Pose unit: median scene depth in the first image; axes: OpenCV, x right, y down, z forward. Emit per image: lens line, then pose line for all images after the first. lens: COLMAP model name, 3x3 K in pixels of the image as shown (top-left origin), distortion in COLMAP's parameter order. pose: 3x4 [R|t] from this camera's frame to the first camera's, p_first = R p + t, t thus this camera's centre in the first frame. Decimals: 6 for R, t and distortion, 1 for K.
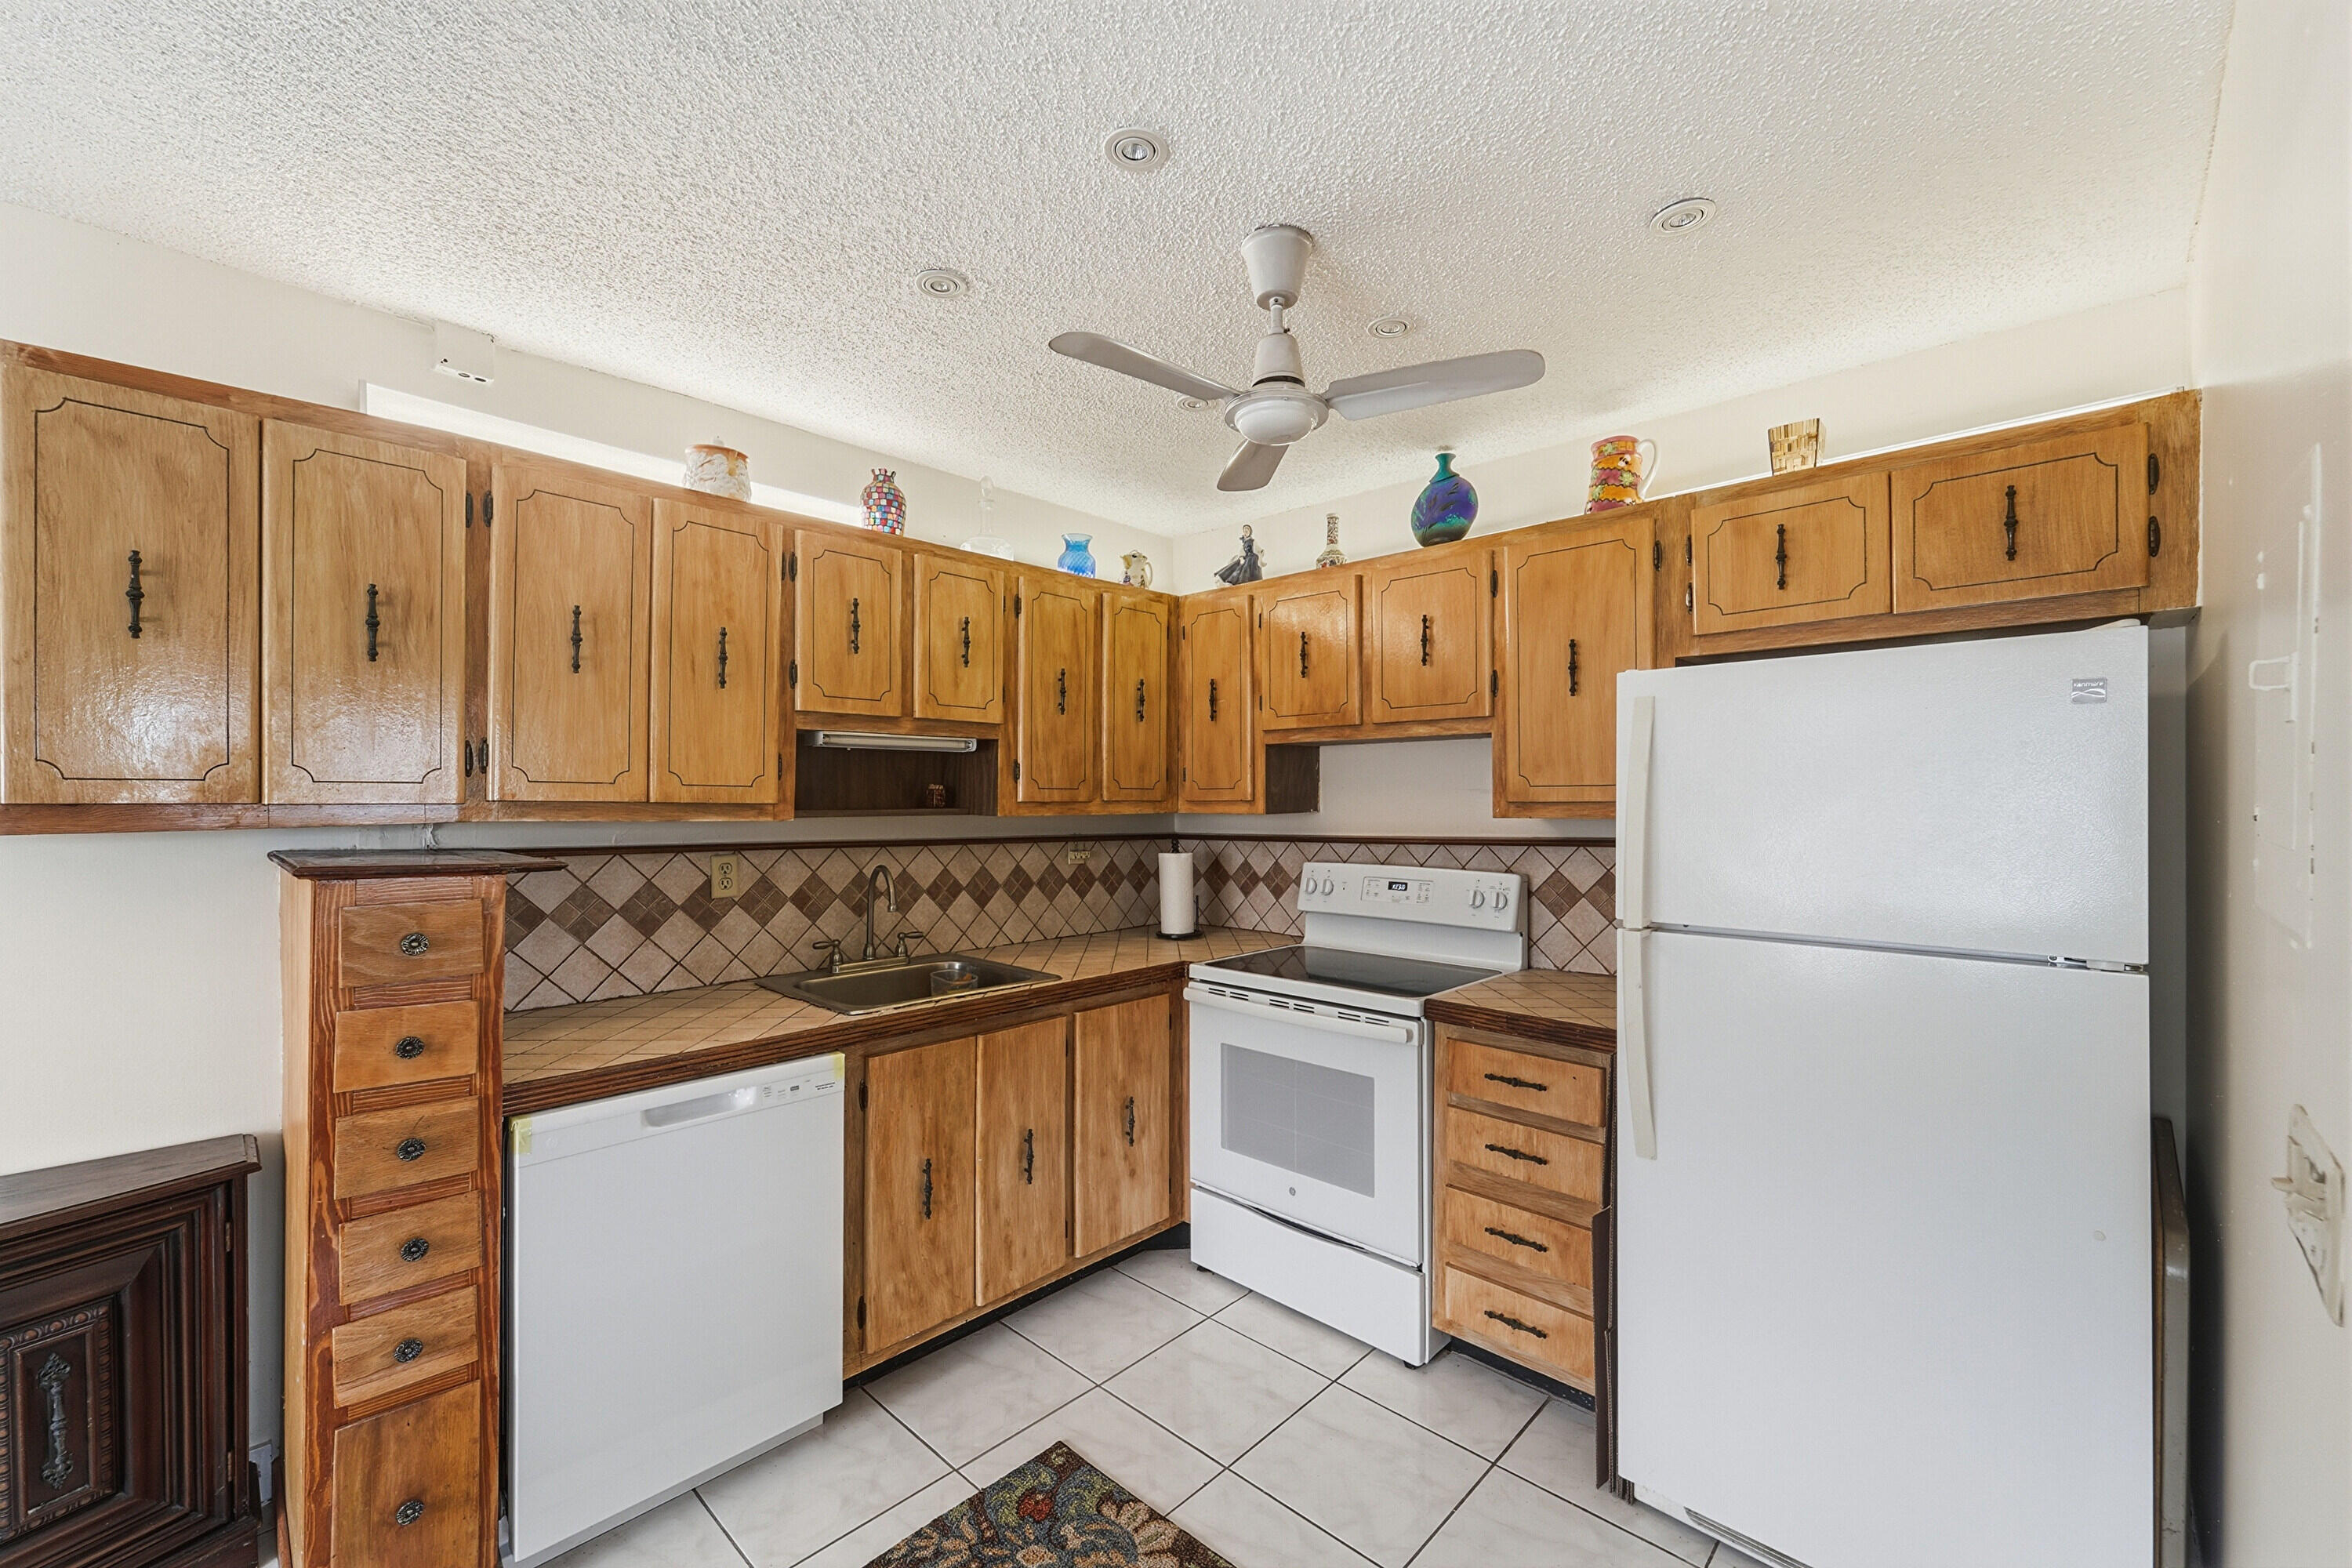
lens RADIAL K [[948.2, 0, 1161.5], [0, 948.2, 793.0], [0, 0, 1]] dist [0.003109, 0.000616]
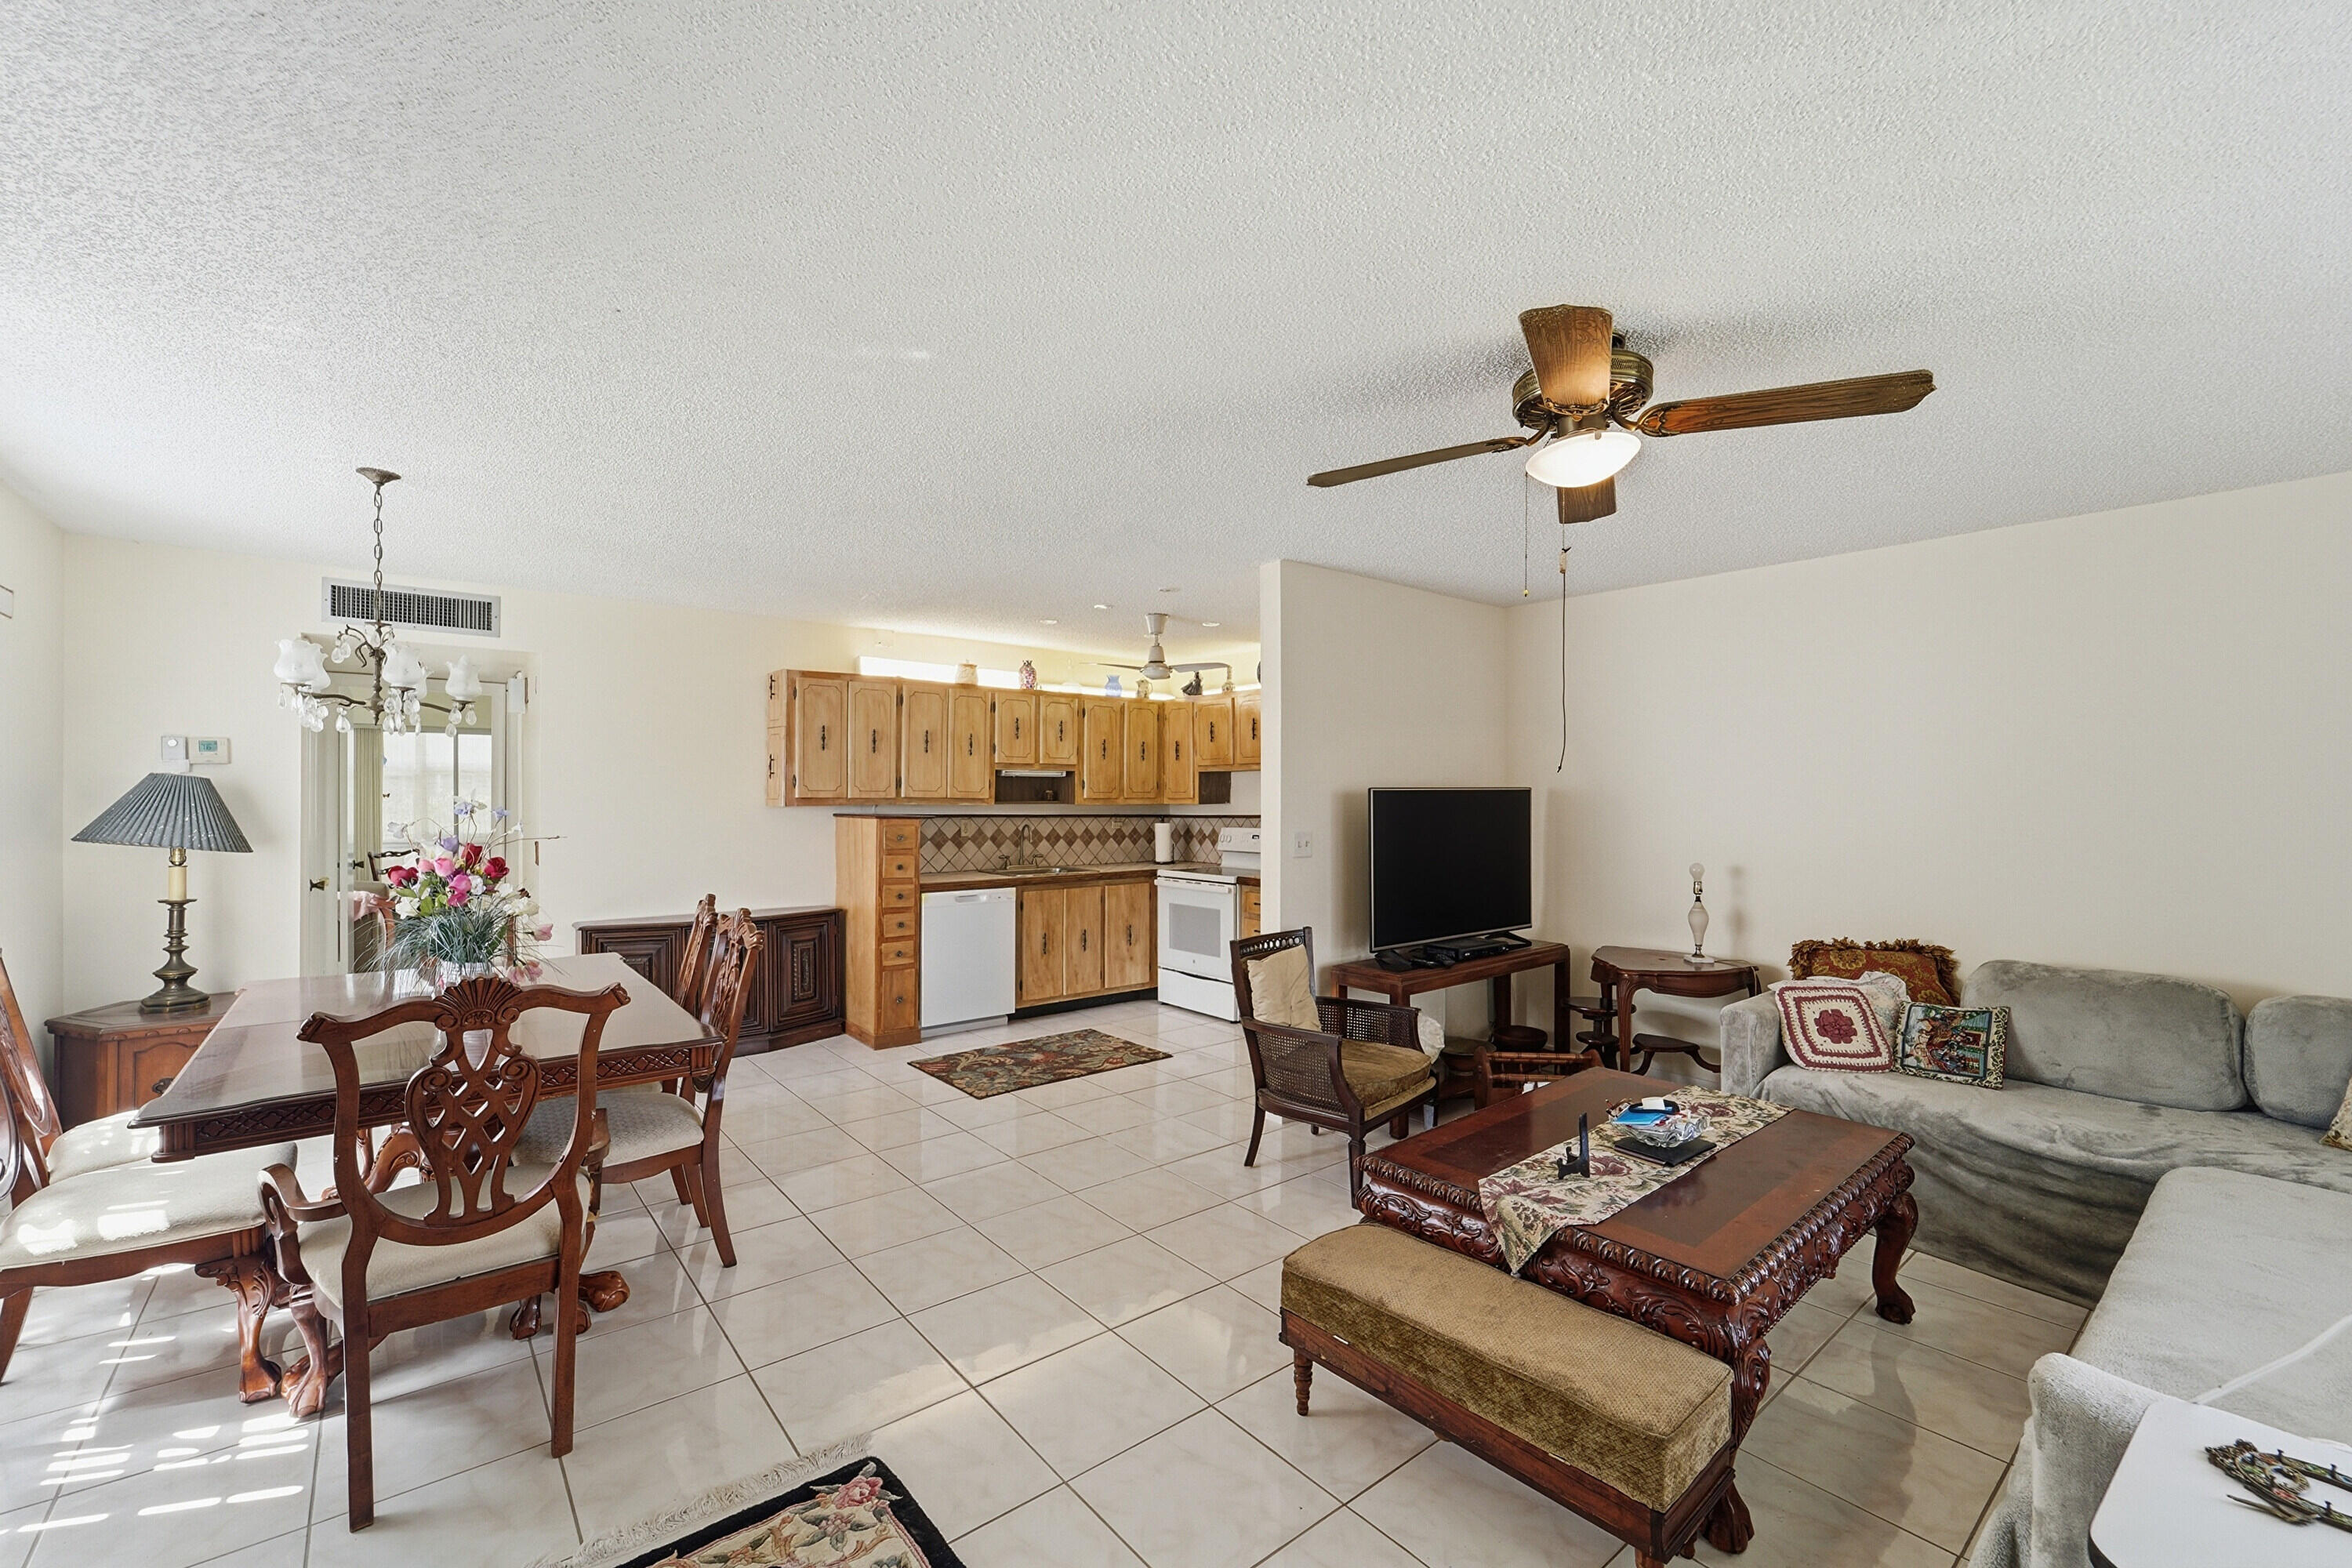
lens RADIAL K [[948.2, 0, 1166.0], [0, 948.2, 796.0], [0, 0, 1]] dist [0.003109, 0.000616]
pose [[0.992648, 0.002086, -0.121022, 0.361790], [-0.001587, 0.999990, 0.004215, -0.007148], [0.121030, -0.003992, 0.992641, -1.402949]]
